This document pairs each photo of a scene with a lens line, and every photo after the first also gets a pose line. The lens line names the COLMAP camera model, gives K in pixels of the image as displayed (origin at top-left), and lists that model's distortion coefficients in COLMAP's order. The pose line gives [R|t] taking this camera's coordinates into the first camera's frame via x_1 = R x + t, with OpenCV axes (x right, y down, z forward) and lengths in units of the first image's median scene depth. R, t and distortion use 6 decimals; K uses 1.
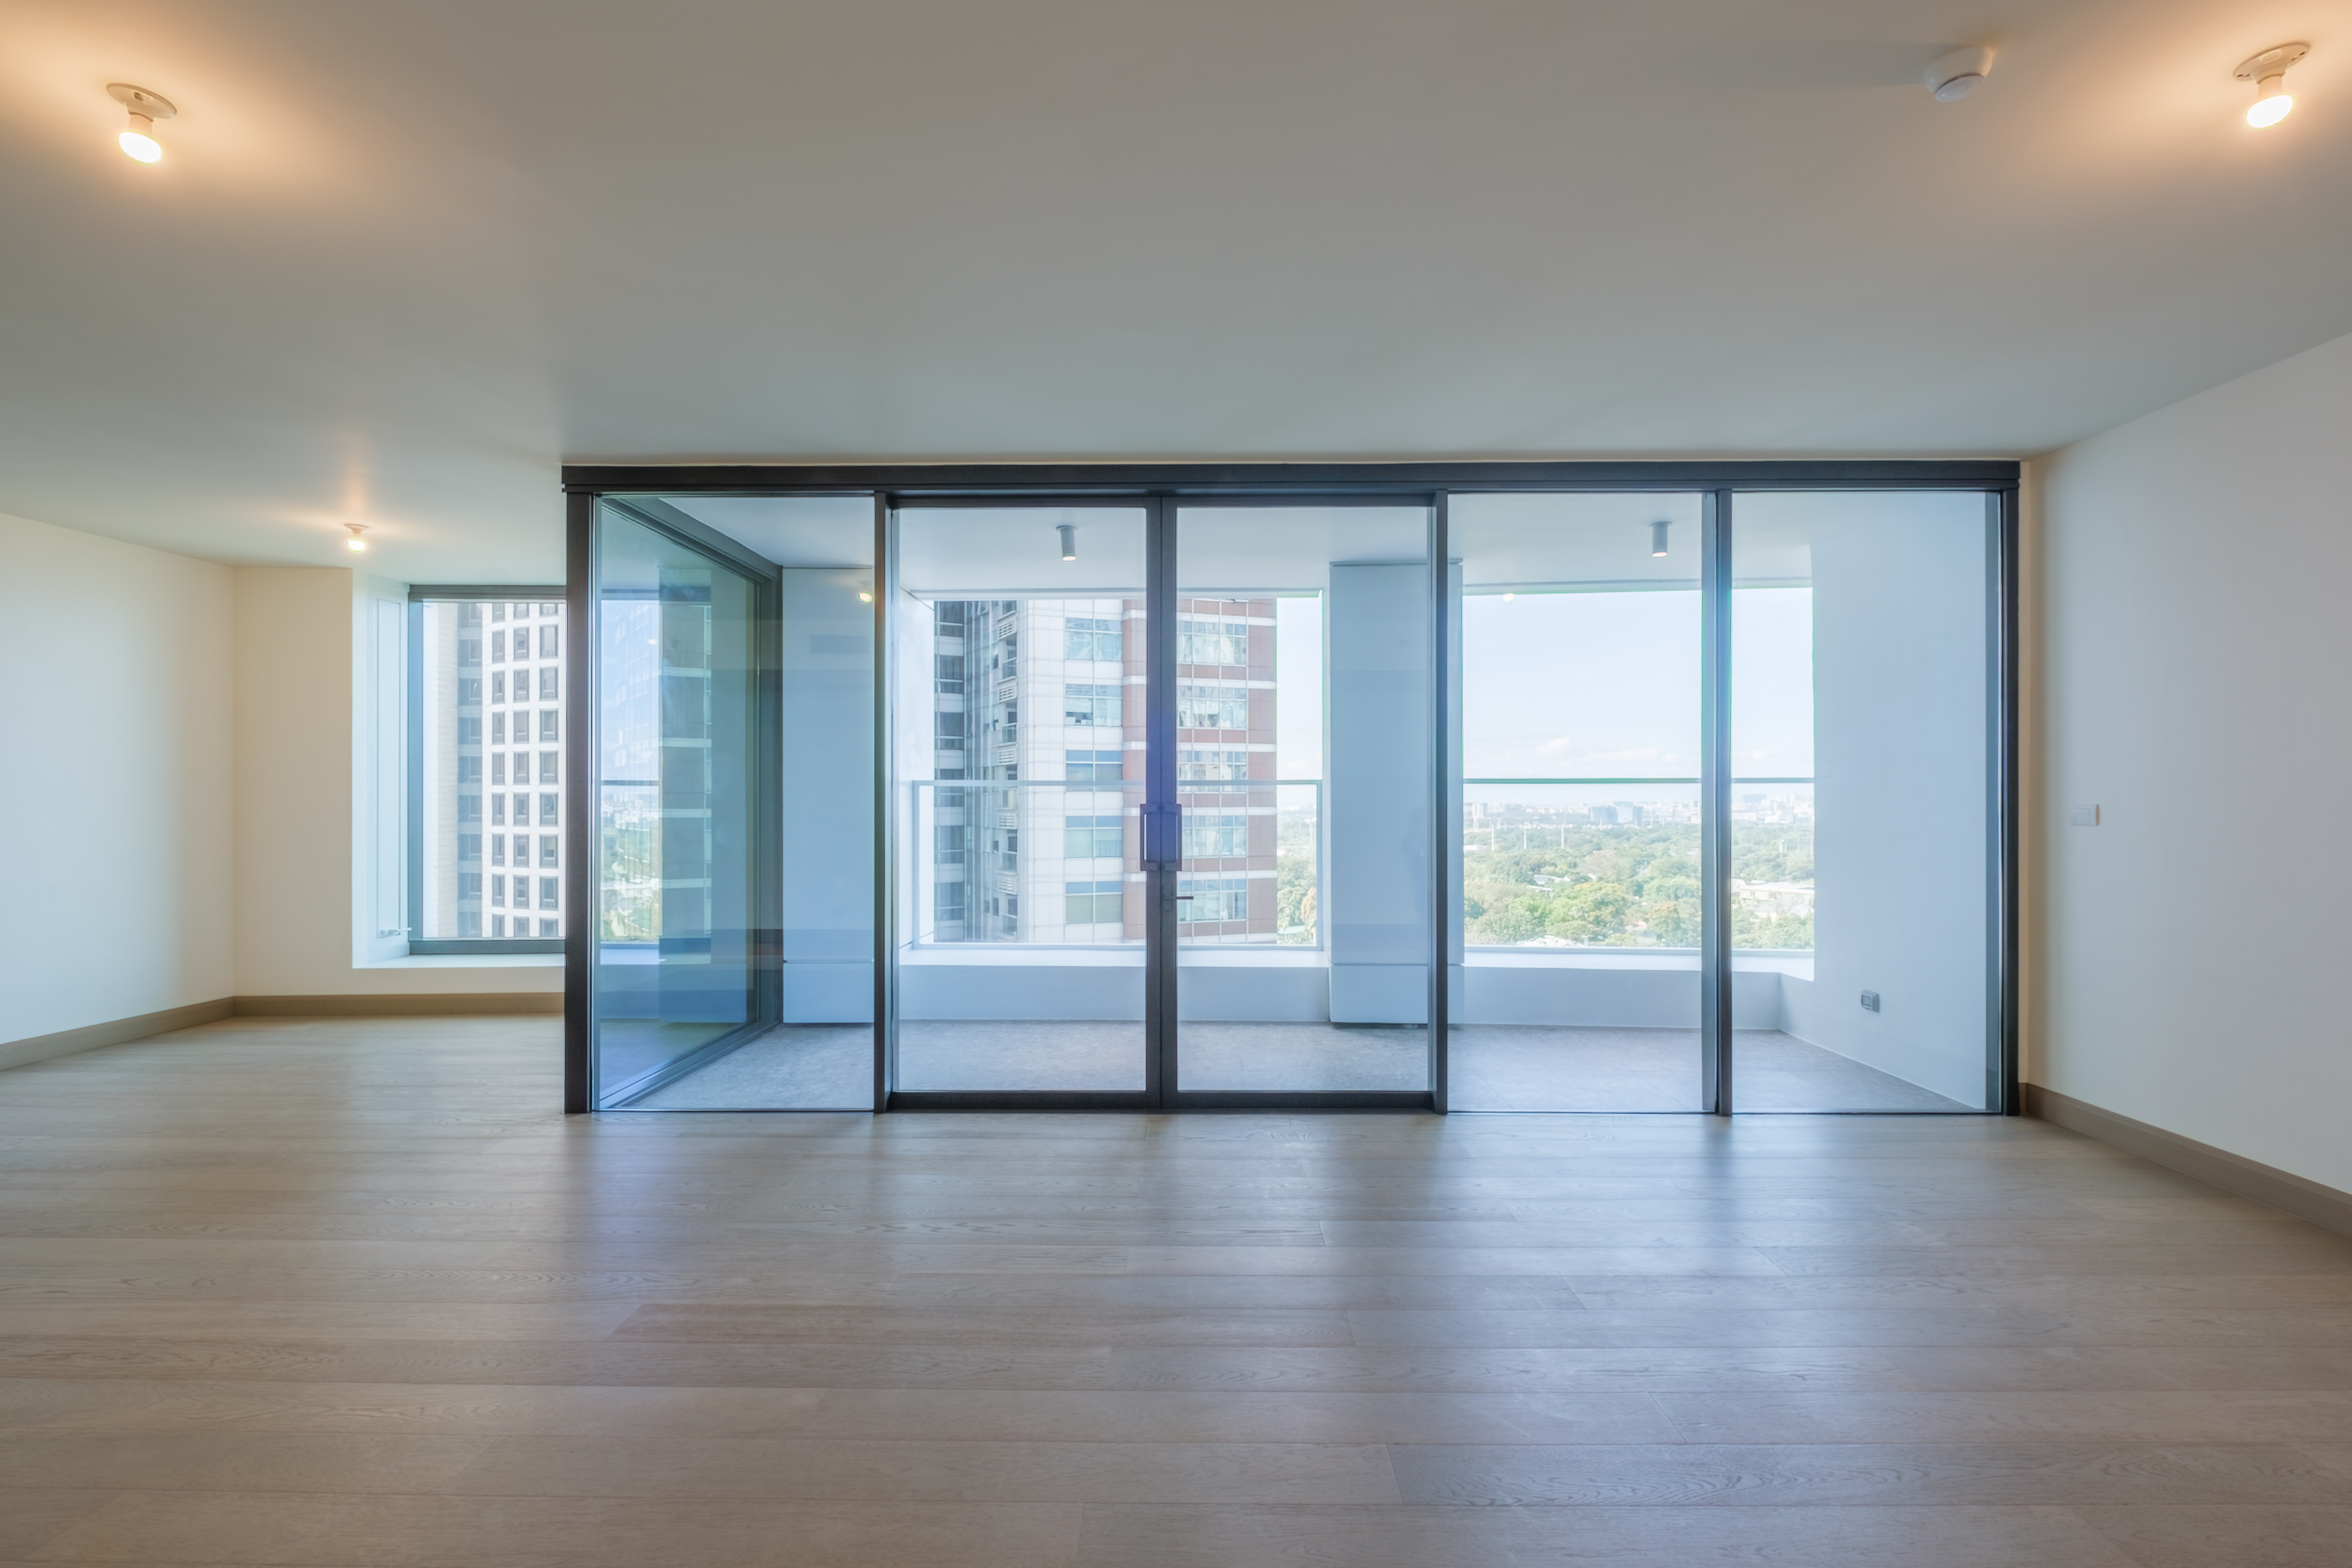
lens RADIAL K [[1025.3, 0, 1217.8], [0, 1025.3, 794.4], [0, 0, 1]] dist [0.000410, -0.000008]
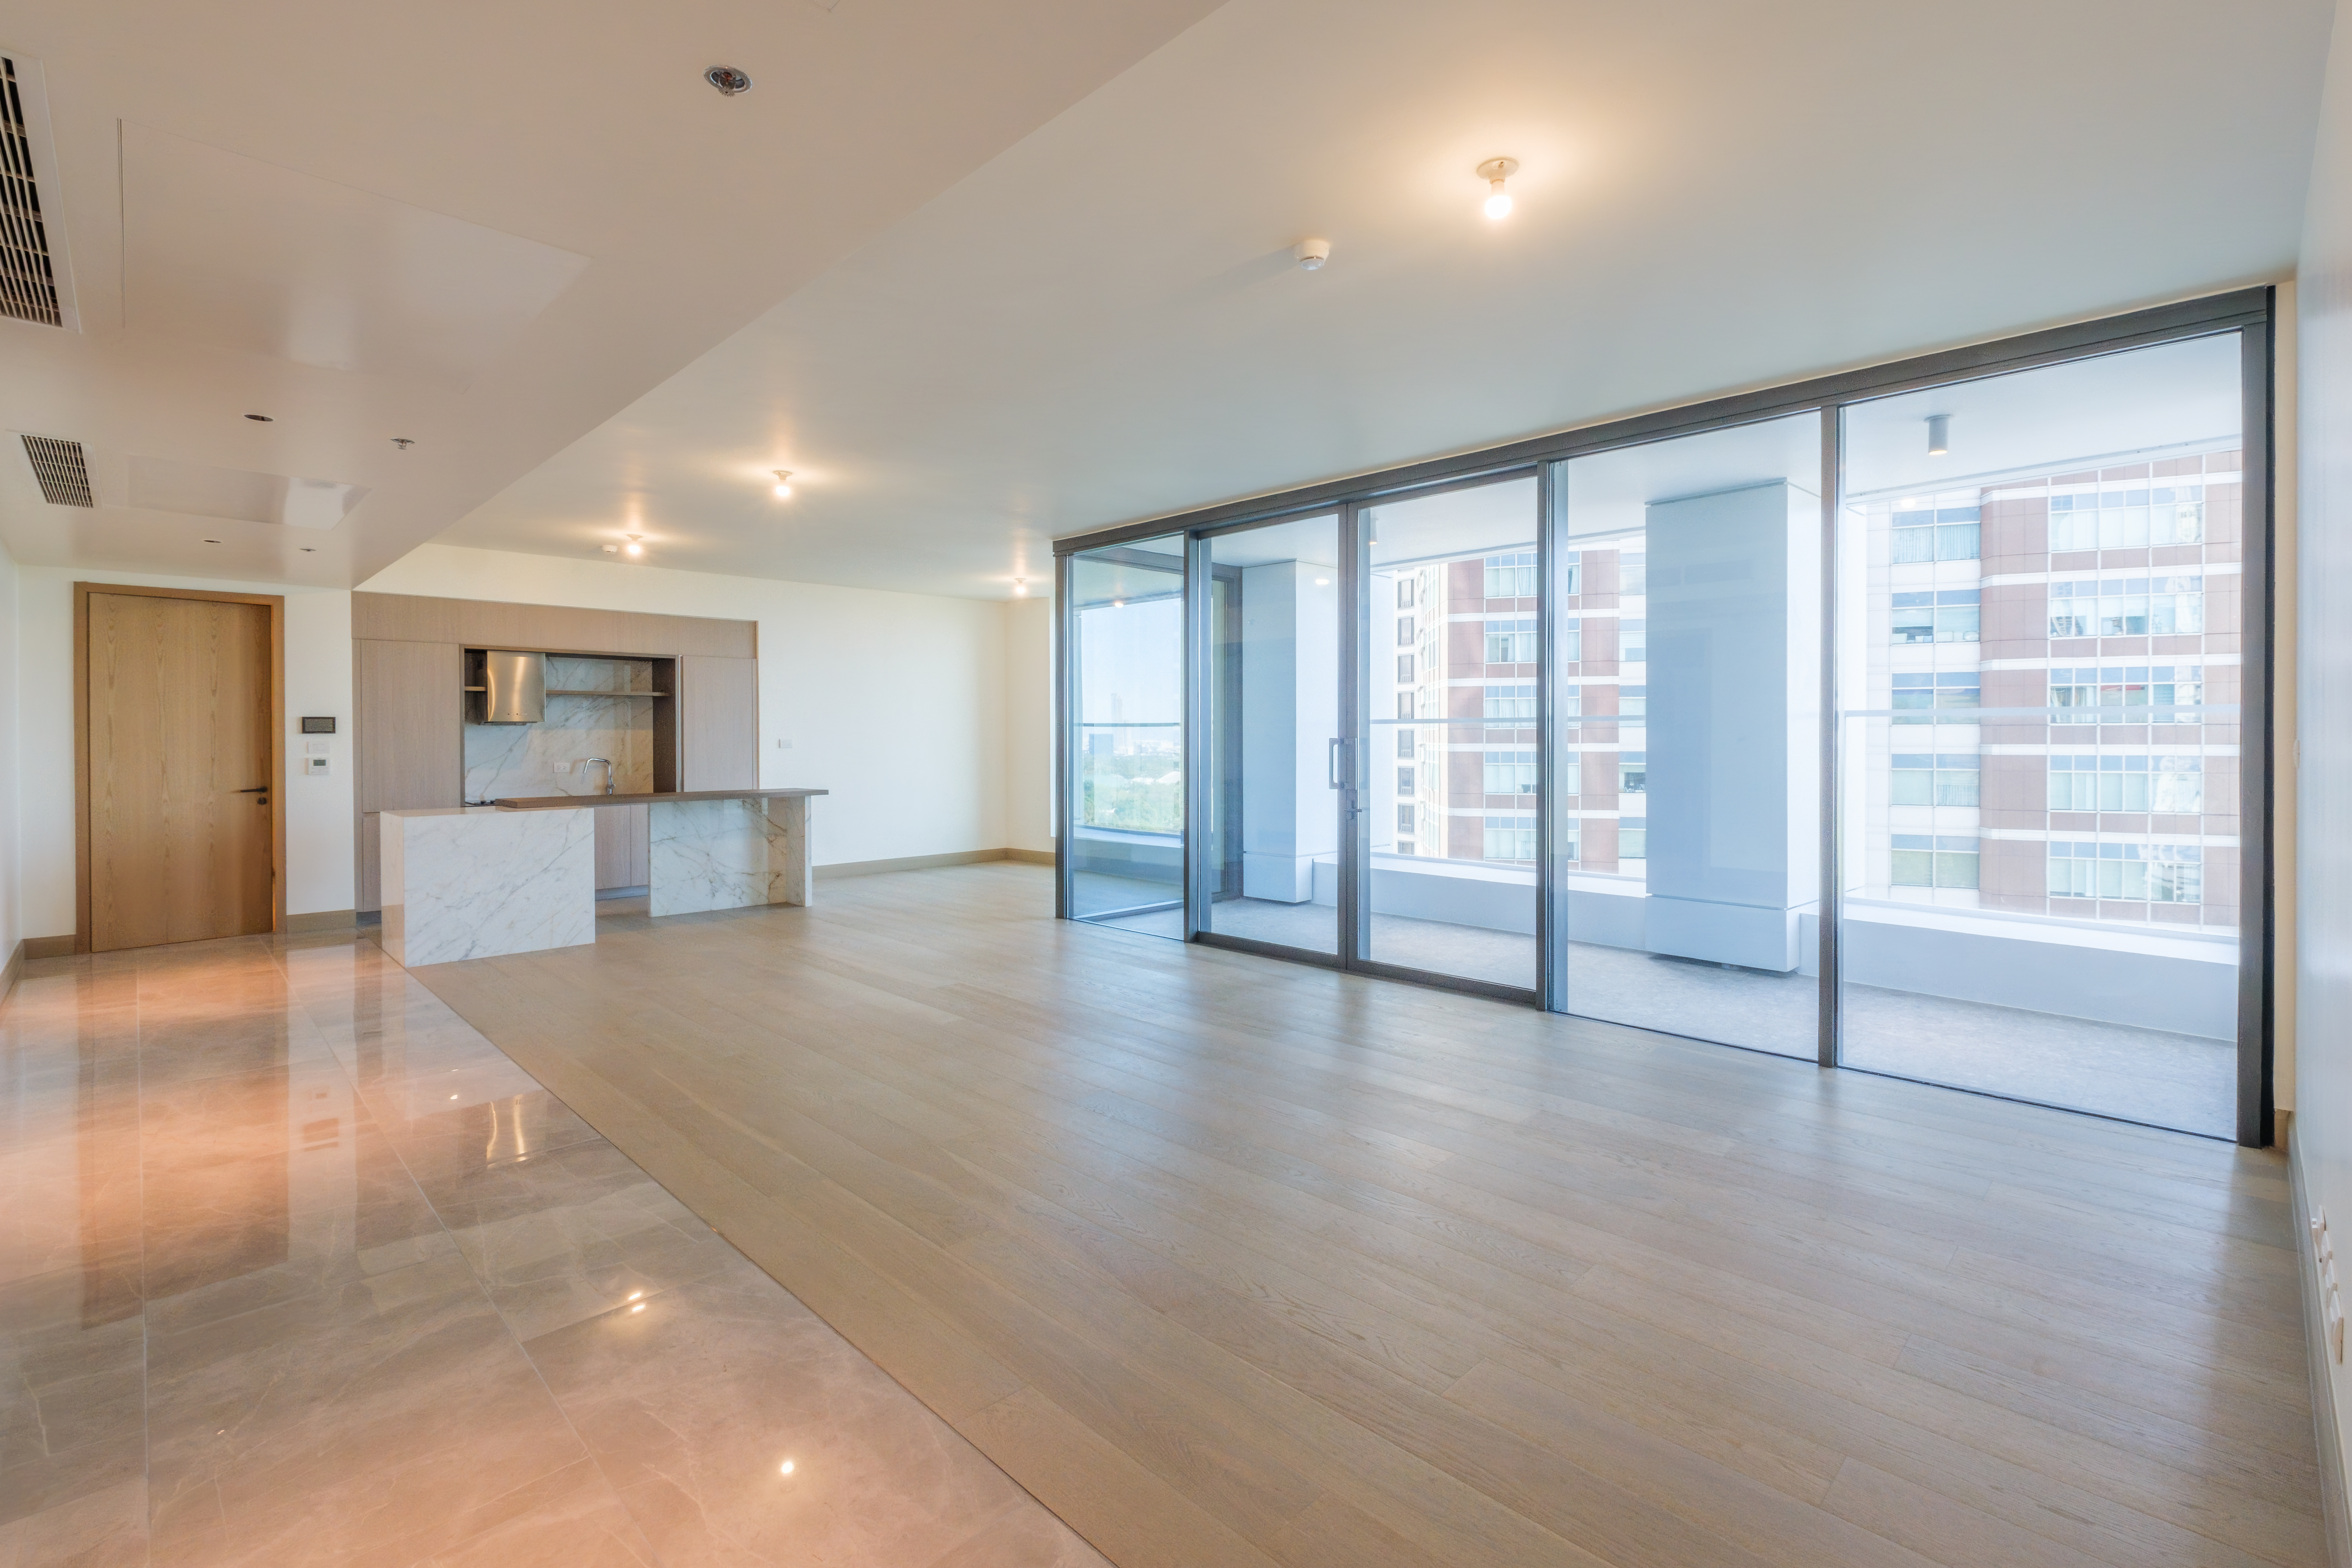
lens RADIAL K [[1034.1, 0, 1172.0], [0, 1034.1, 750.1], [0, 0, 1]] dist [-0.000764, -0.000247]
pose [[0.723486, 0.007003, -0.690303, 0.466906], [0.006418, 0.999837, 0.016871, -0.000140], [0.690309, -0.016636, 0.723323, -0.074157]]
